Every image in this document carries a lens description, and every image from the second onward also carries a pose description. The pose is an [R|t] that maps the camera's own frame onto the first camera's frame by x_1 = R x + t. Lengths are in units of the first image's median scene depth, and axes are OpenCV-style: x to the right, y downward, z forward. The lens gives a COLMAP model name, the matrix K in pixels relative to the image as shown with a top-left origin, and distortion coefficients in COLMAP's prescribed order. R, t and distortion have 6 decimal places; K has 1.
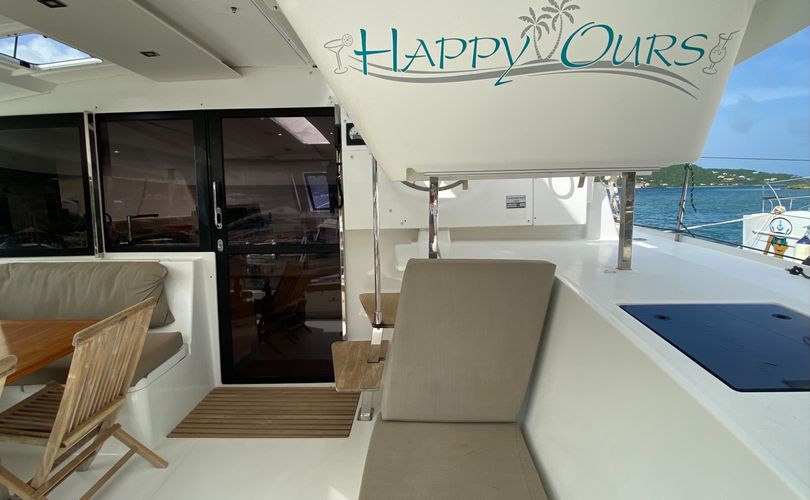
lens RADIAL K [[398.6, 0, 405.3], [0, 398.6, 252.0], [0, 0, 1]] dist [0.004266, -0.012483]
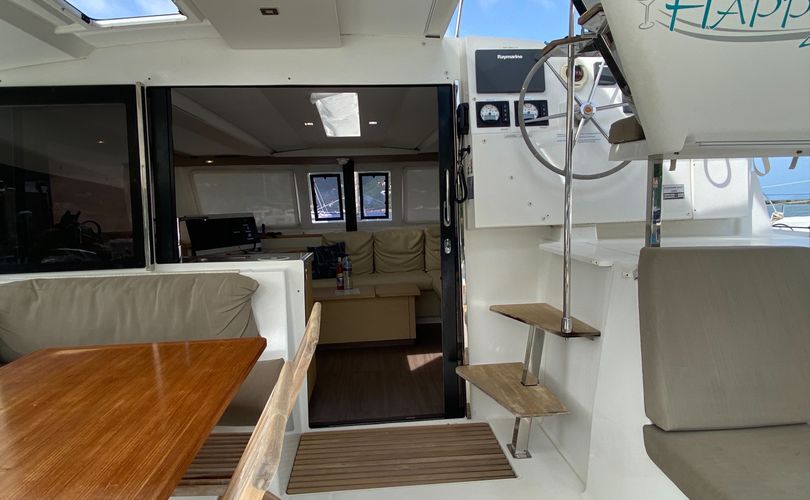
lens RADIAL K [[497.5, 0, 407.4], [0, 497.5, 252.3], [0, 0, 1]] dist [0.054702, -0.057824]
pose [[0.994559, -0.019903, 0.102252, -0.413613], [0.025813, 0.998051, -0.056808, 0.052364], [-0.100922, 0.059138, 0.993135, -0.021291]]
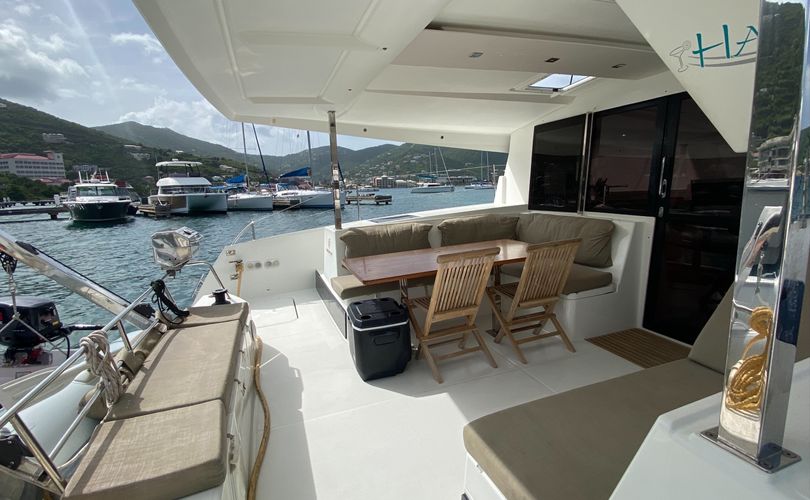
lens RADIAL K [[397.8, 0, 405.9], [0, 397.8, 252.2], [0, 0, 1]] dist [0.010449, -0.012505]
pose [[0.362624, 0.163460, -0.917488, 0.398137], [-0.105851, 0.985351, 0.133714, 0.025342], [0.925905, 0.048629, 0.374614, -0.142082]]
